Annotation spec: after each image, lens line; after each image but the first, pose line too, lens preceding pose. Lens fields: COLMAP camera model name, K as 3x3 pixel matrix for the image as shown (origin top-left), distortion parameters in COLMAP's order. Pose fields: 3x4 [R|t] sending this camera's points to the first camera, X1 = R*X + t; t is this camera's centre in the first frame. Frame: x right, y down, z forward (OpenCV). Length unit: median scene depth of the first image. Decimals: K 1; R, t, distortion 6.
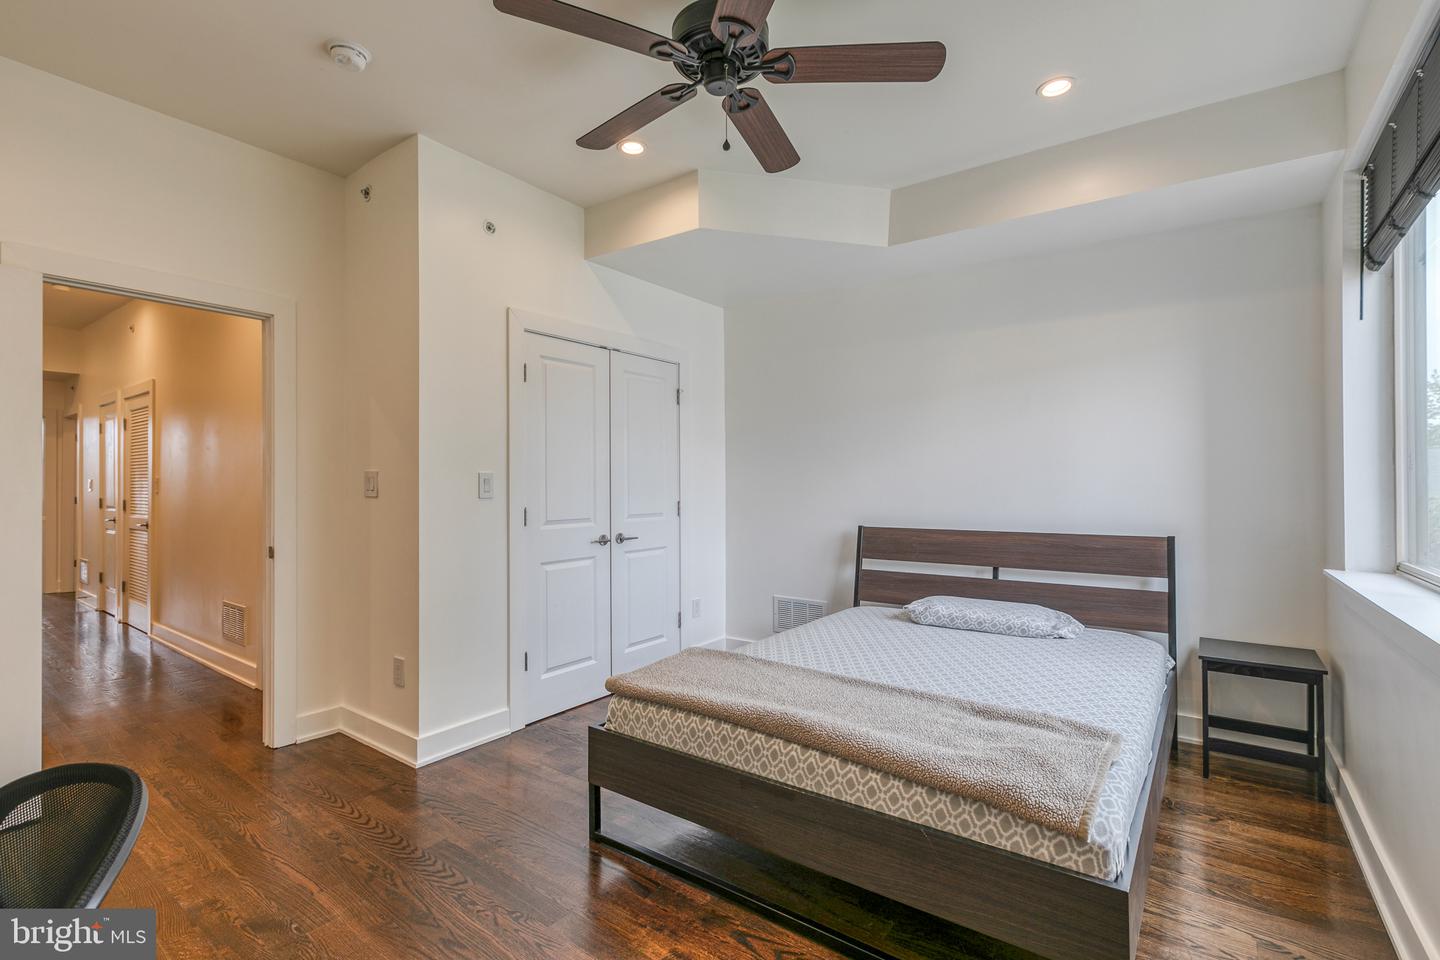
lens RADIAL K [[646.0, 0, 721.2], [0, 646.0, 482.3], [0, 0, 1]] dist [0.002593, 0.000403]
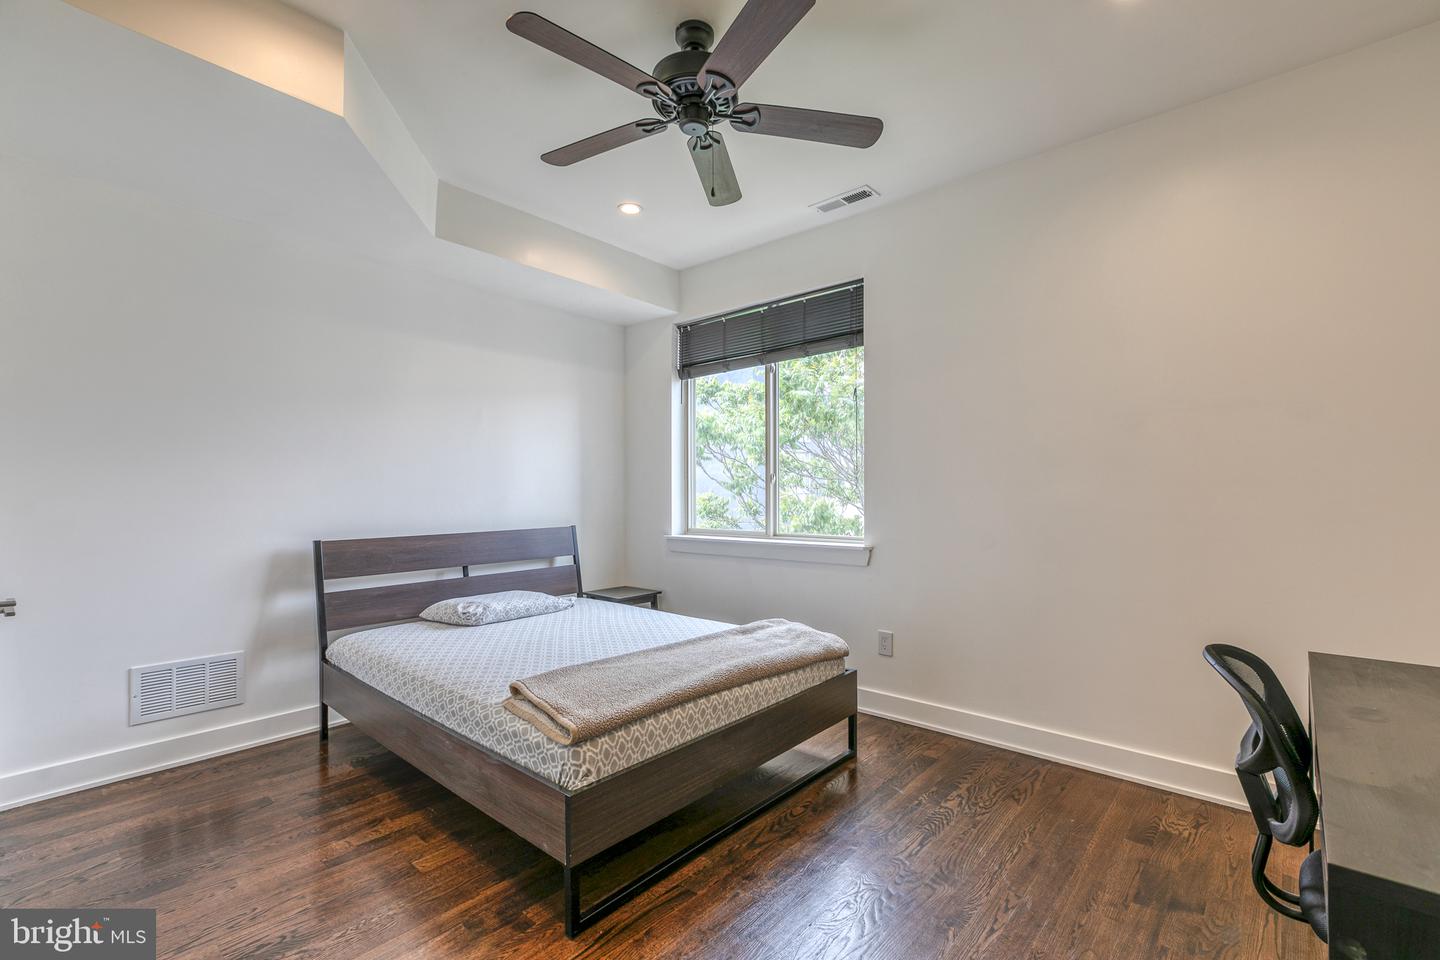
lens RADIAL K [[638.6, 0, 718.5], [0, 638.6, 491.0], [0, 0, 1]] dist [-0.000214, 0.000050]
pose [[0.093285, 0.001056, 0.995639, -0.903799], [-0.000331, 0.999999, -0.001030, 0.008436], [-0.995639, -0.000234, 0.093286, 0.707876]]
